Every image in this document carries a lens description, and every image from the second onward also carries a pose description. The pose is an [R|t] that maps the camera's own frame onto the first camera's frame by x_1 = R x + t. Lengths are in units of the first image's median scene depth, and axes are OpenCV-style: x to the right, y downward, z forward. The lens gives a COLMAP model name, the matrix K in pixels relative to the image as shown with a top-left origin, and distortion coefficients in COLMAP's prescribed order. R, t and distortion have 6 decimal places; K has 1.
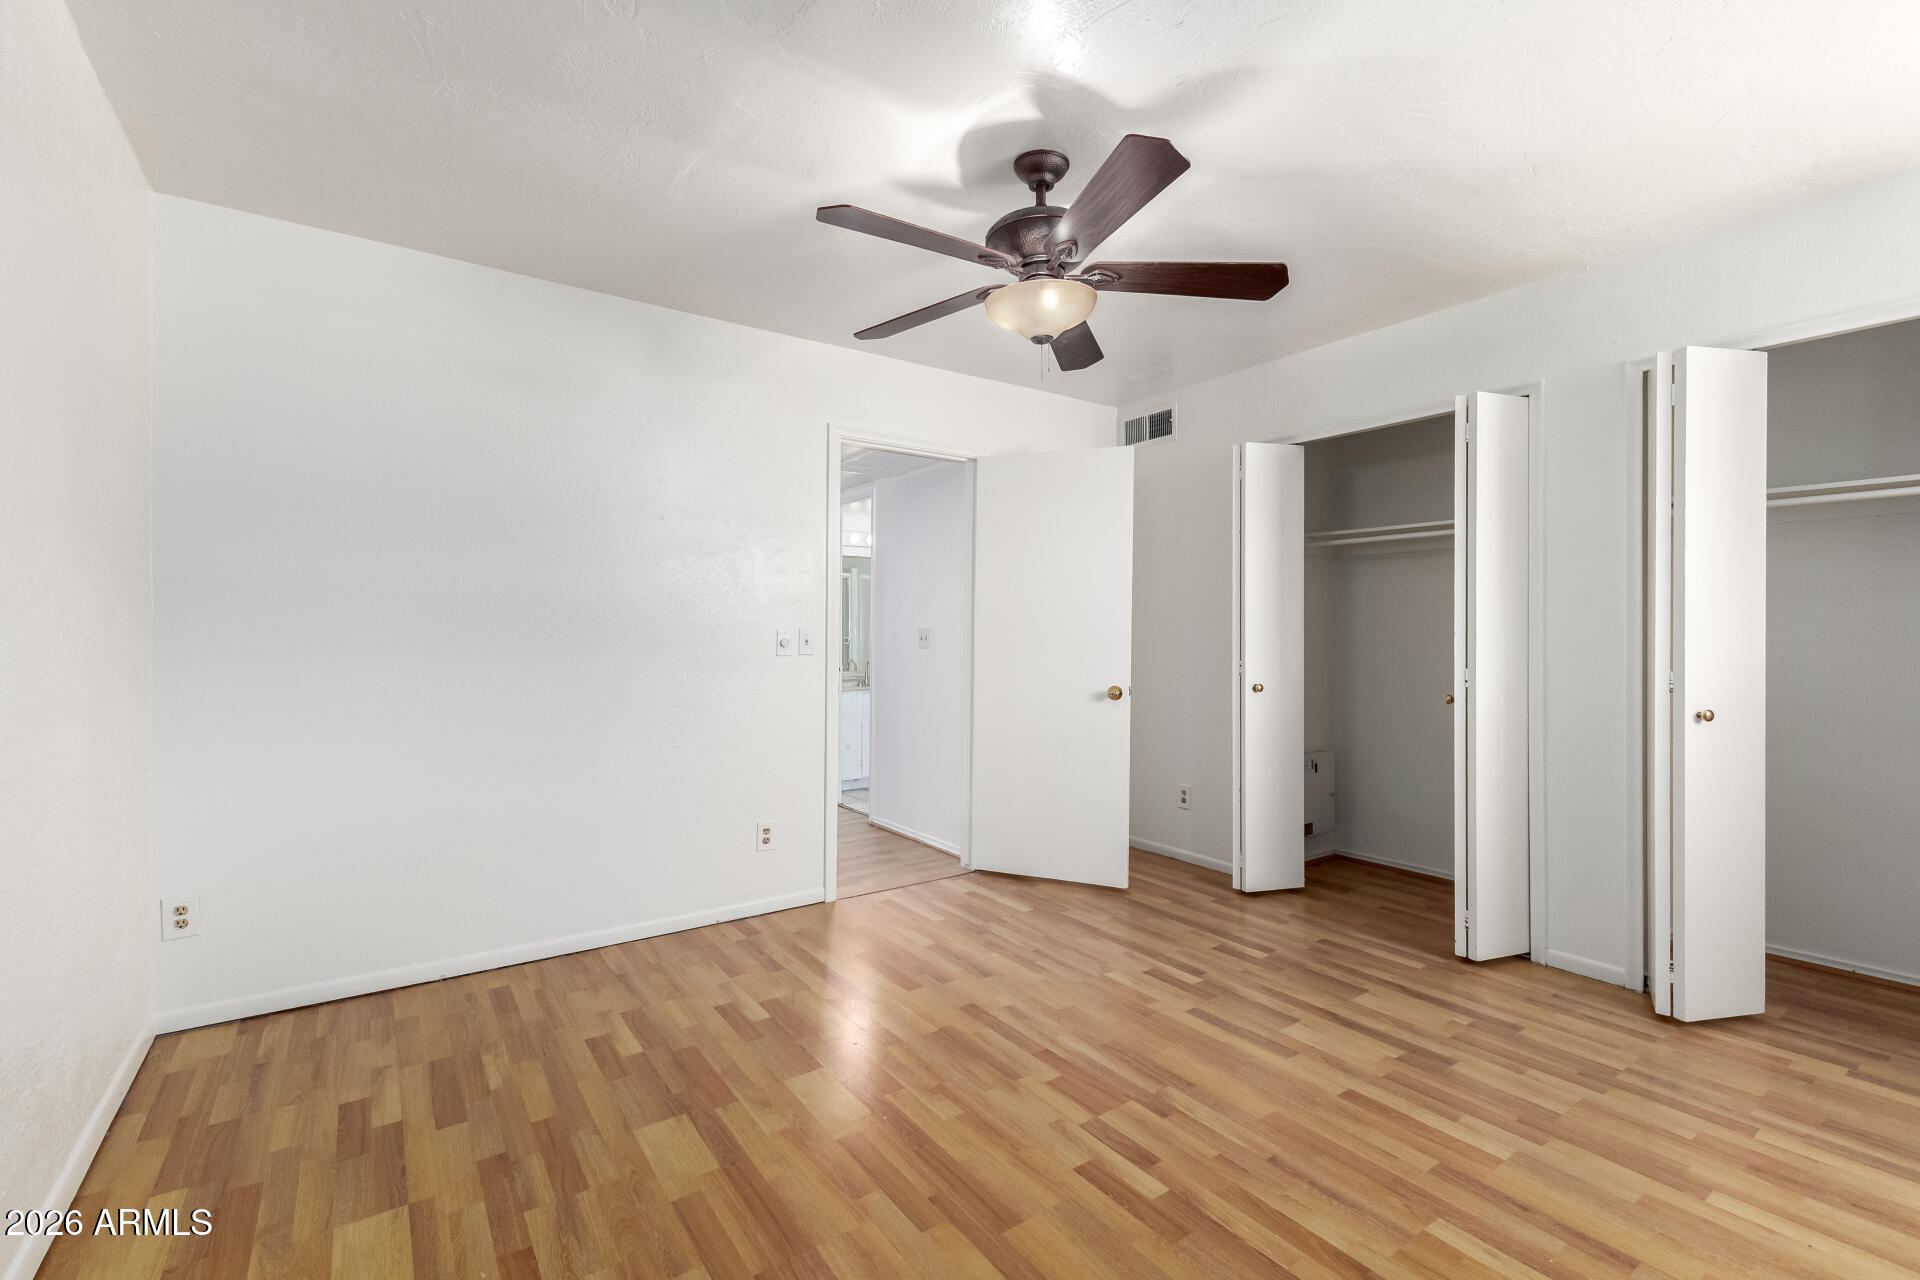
lens RADIAL K [[835.6, 0, 962.8], [0, 835.6, 630.0], [0, 0, 1]] dist [0.013912, -0.003913]
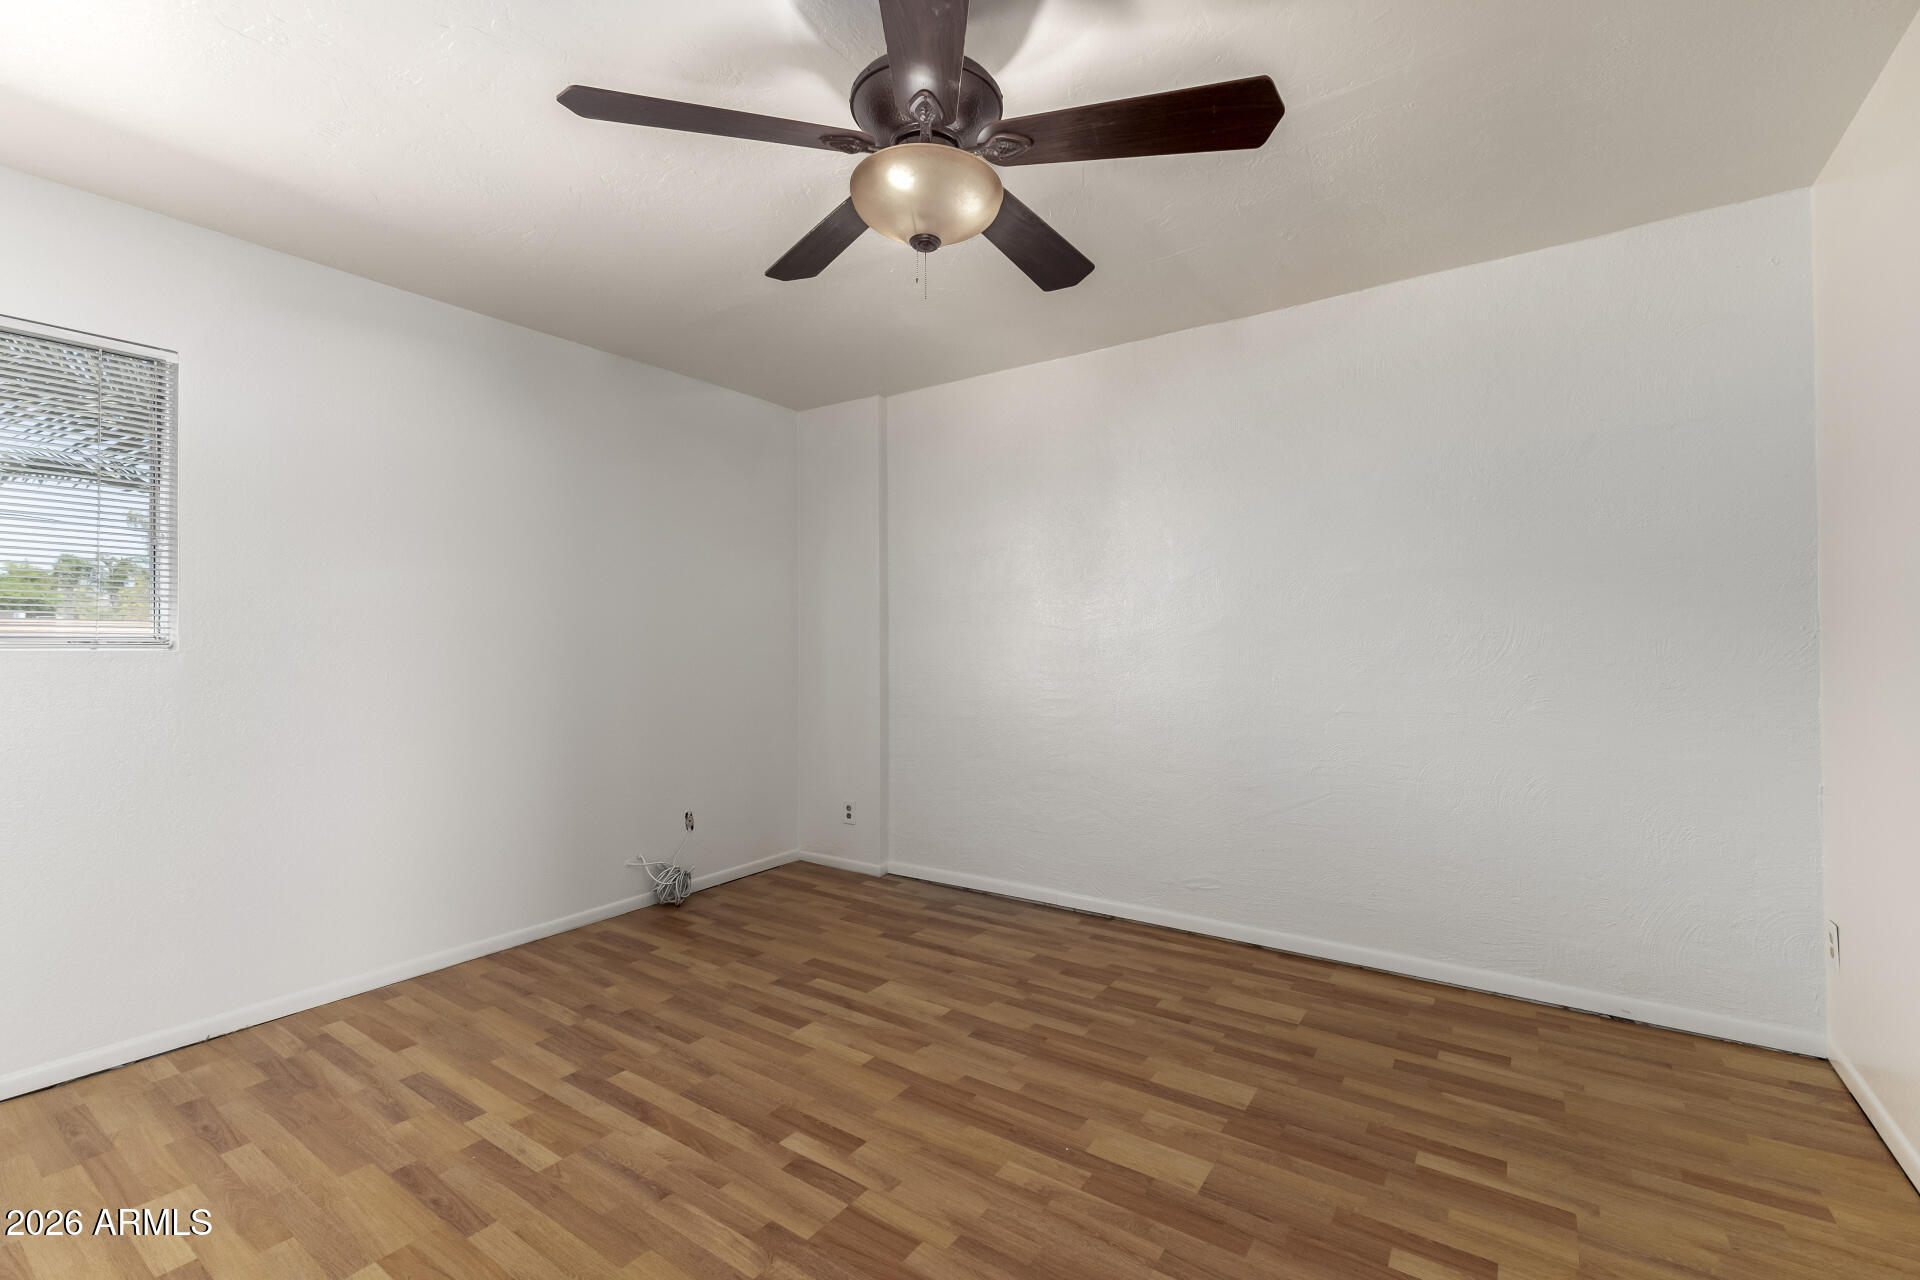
lens RADIAL K [[835.6, 0, 965.2], [0, 835.6, 640.6], [0, 0, 1]] dist [0.013912, -0.003913]
pose [[-0.938606, 0.005740, -0.344943, 0.357716], [0.008284, 0.999948, -0.005902, 0.004846], [0.344891, -0.008398, -0.938605, 1.938315]]
